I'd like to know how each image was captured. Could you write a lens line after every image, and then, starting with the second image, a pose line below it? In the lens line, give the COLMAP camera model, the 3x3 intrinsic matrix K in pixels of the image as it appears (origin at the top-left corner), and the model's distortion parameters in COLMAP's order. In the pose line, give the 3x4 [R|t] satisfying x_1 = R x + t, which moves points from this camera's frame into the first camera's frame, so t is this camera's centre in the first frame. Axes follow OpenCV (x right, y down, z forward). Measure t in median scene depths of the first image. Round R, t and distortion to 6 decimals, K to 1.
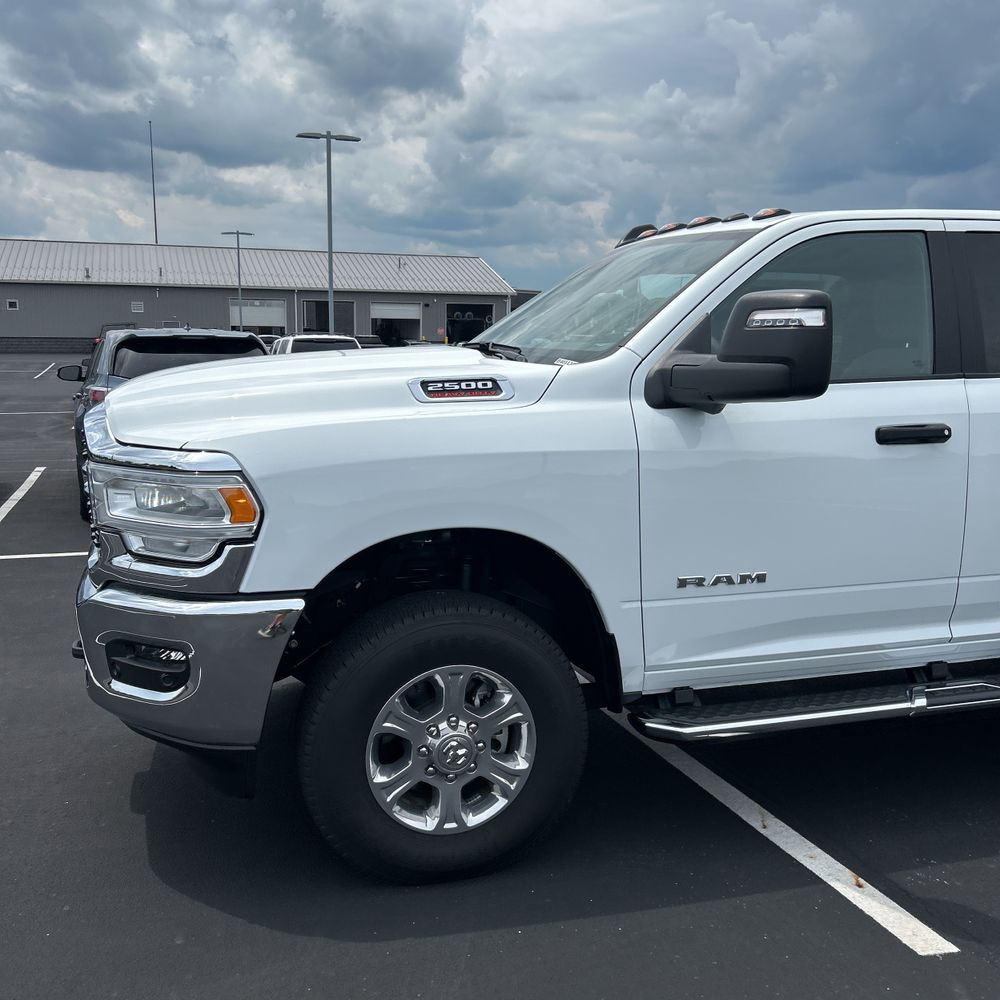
lens RADIAL K [[1030.2, 0, 518.6], [0, 1030.2, 519.3], [0, 0, 1]] dist [0.043605, 0.000000]
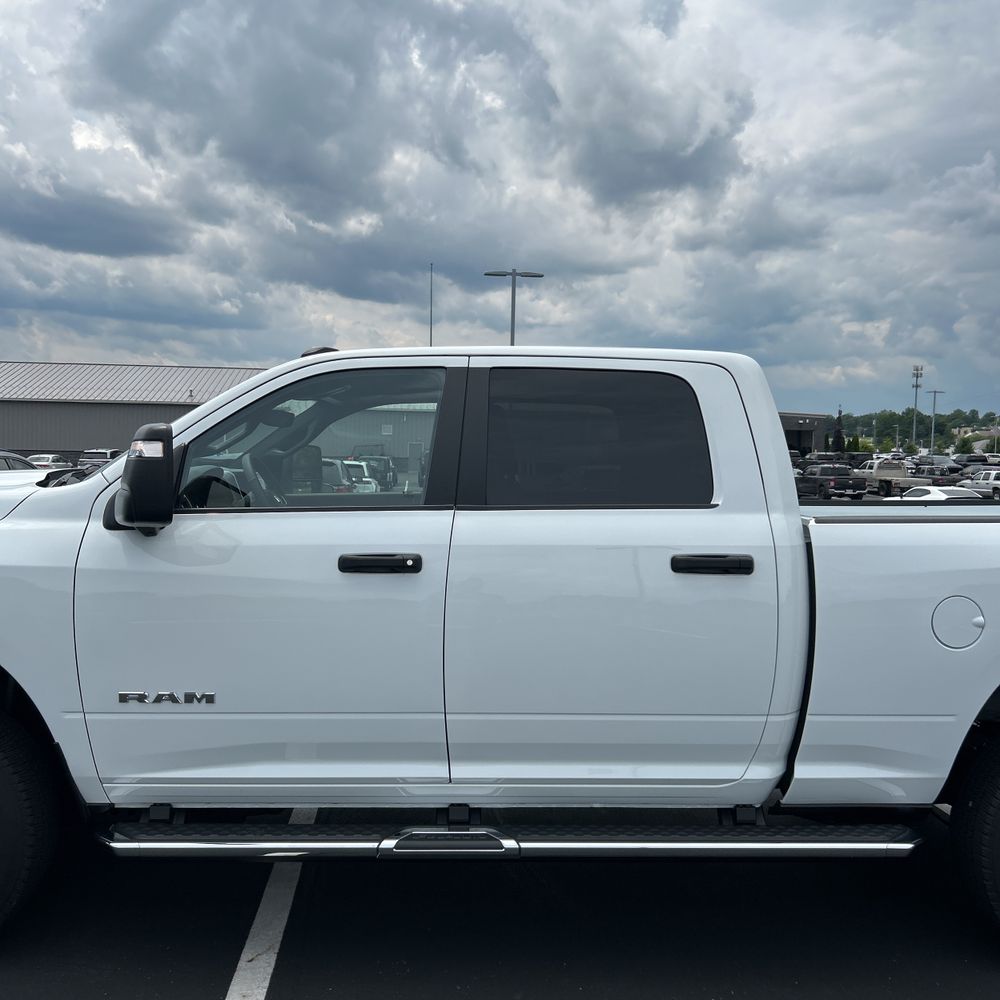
lens RADIAL K [[1030.2, 0, 524.5], [0, 1030.2, 485.7], [0, 0, 1]] dist [0.043605, 0.000000]
pose [[0.967498, 0.020989, -0.252004, 0.787758], [-0.057616, 0.988634, -0.138861, -0.026701], [0.246226, 0.148868, 0.957712, 0.067261]]
